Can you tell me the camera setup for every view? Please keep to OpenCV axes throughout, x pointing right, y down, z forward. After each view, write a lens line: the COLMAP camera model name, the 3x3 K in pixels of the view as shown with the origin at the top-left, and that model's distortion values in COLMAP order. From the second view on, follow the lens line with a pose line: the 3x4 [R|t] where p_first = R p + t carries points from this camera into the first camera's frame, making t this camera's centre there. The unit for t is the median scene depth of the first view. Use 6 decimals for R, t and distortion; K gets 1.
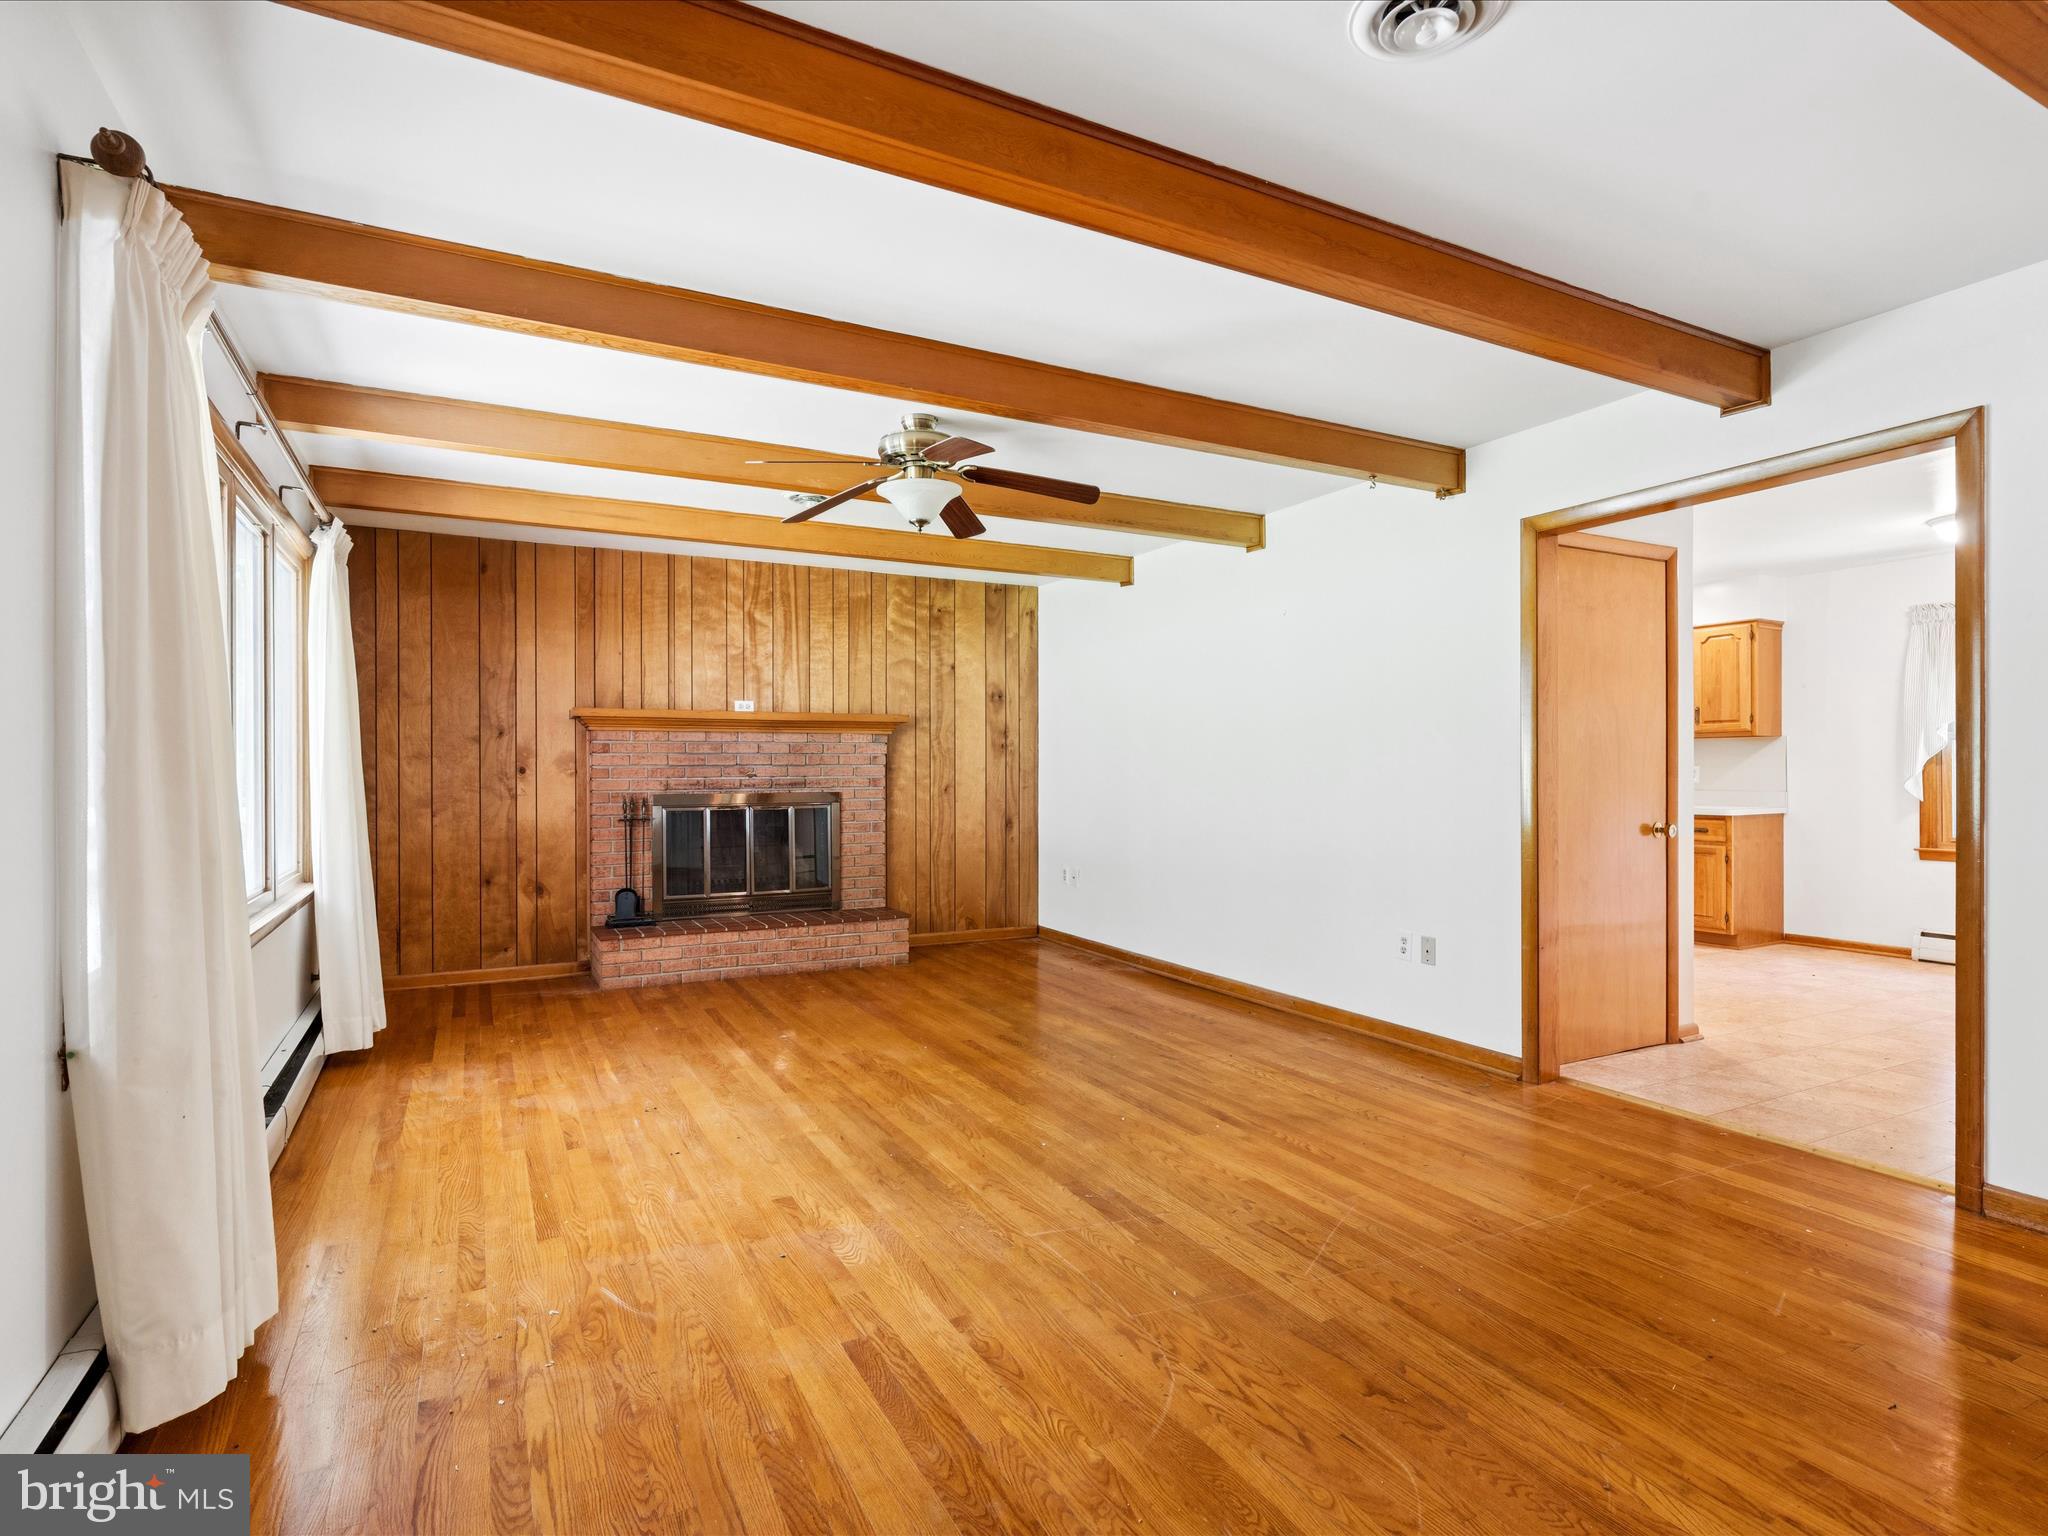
lens RADIAL K [[1055.9, 0, 1016.3], [0, 1055.9, 774.3], [0, 0, 1]] dist [-0.002915, -0.000178]
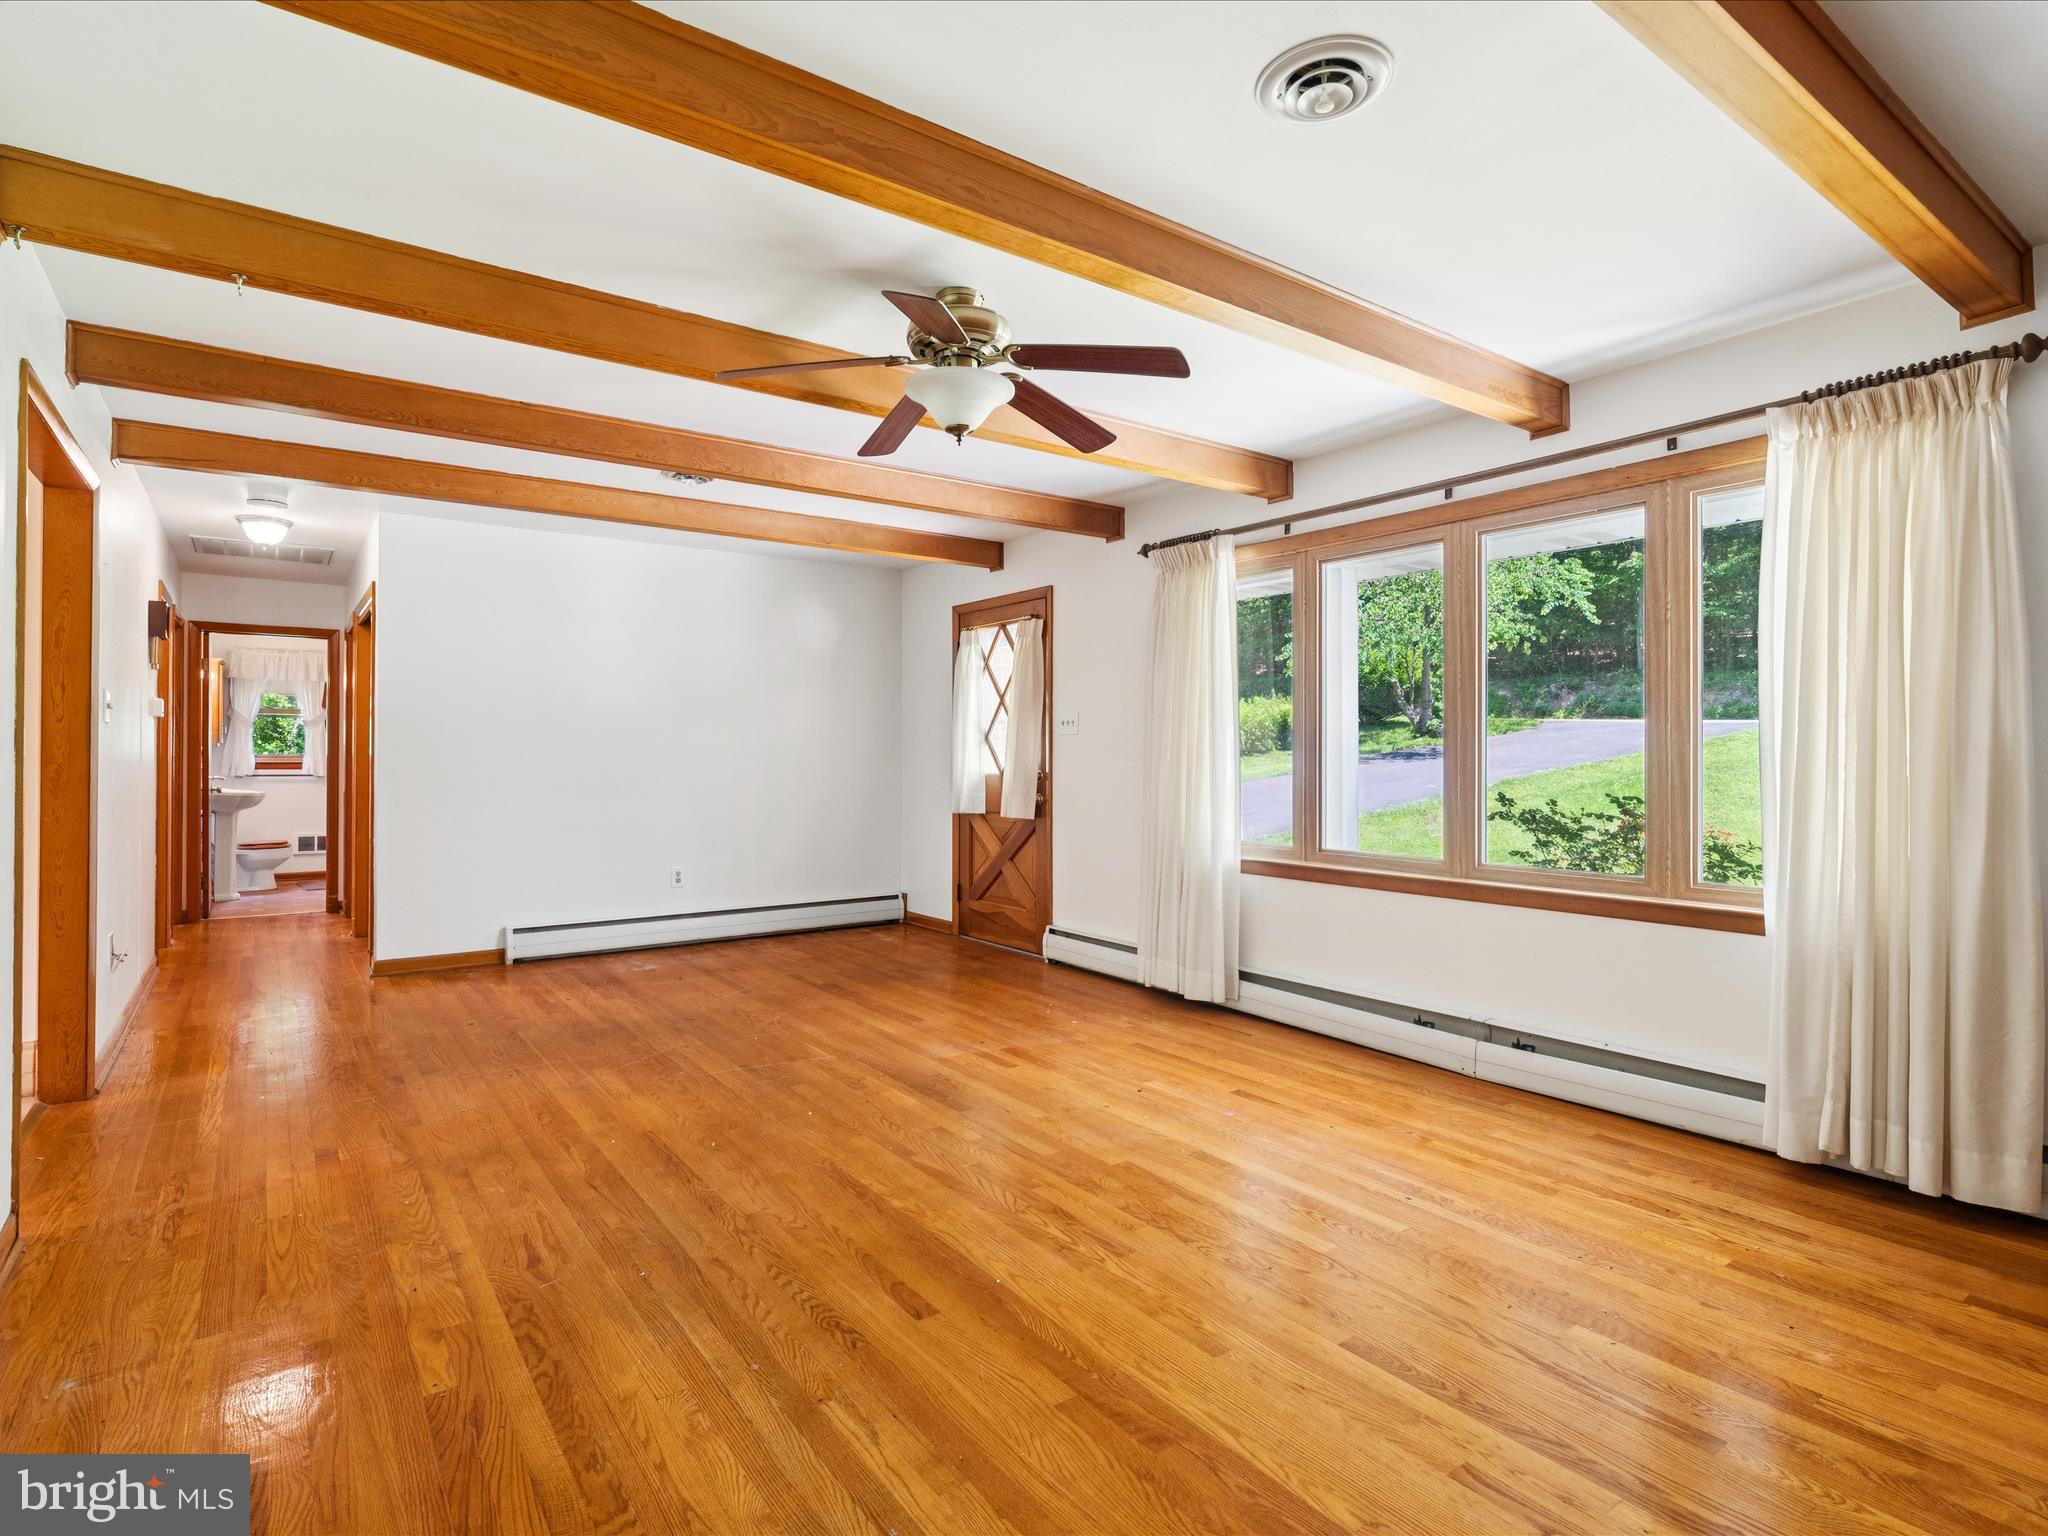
lens RADIAL K [[1055.9, 0, 1016.3], [0, 1055.9, 774.3], [0, 0, 1]] dist [-0.002915, -0.000178]
pose [[-0.989651, -0.000699, -0.143494, -0.024182], [-0.002656, 0.999906, 0.013451, 0.000714], [0.143471, 0.013693, -0.989560, 2.057193]]
